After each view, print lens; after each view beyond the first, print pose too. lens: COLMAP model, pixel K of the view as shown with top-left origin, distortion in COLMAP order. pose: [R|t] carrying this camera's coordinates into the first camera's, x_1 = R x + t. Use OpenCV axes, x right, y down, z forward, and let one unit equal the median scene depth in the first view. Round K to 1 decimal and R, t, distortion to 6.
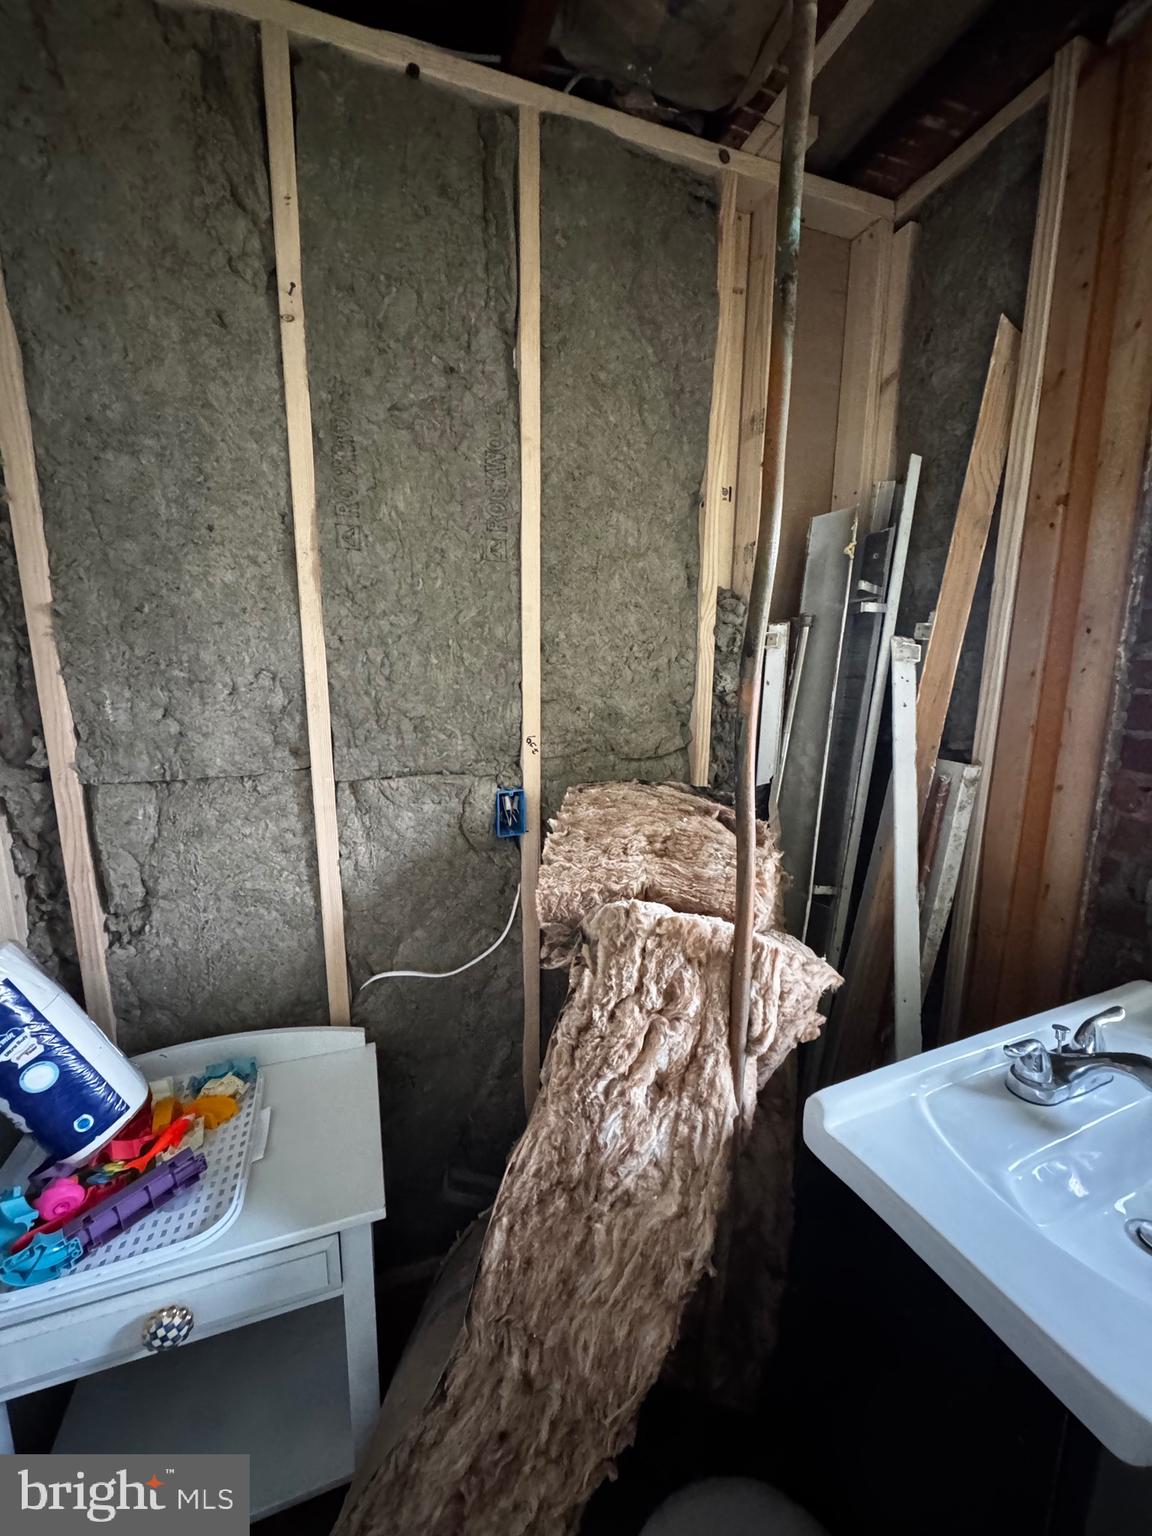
lens RADIAL K [[611.7, 0, 573.1], [0, 611.7, 762.6], [0, 0, 1]] dist [0.000668, 0.000288]
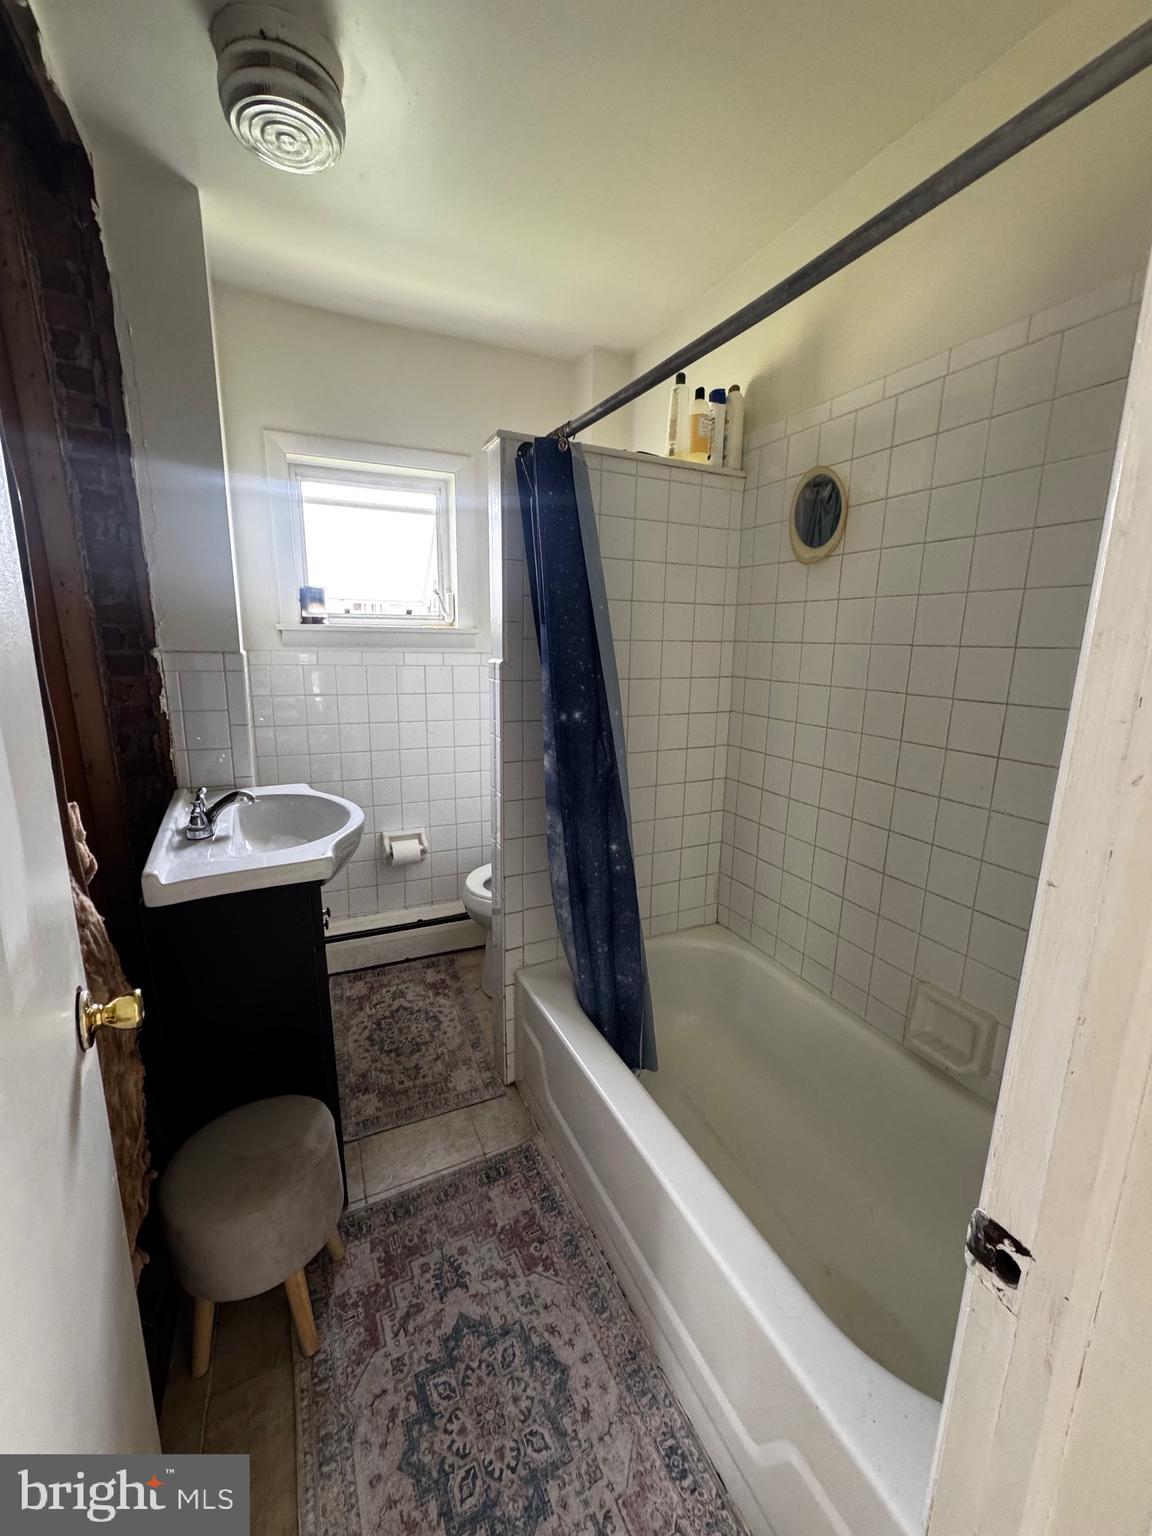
lens RADIAL K [[611.7, 0, 572.1], [0, 611.7, 764.3], [0, 0, 1]] dist [0.000668, 0.000288]
pose [[-0.106282, -0.214582, 0.970906, -0.825858], [0.168435, 0.958440, 0.230264, 0.067762], [-0.979966, 0.188007, -0.065722, -0.016805]]
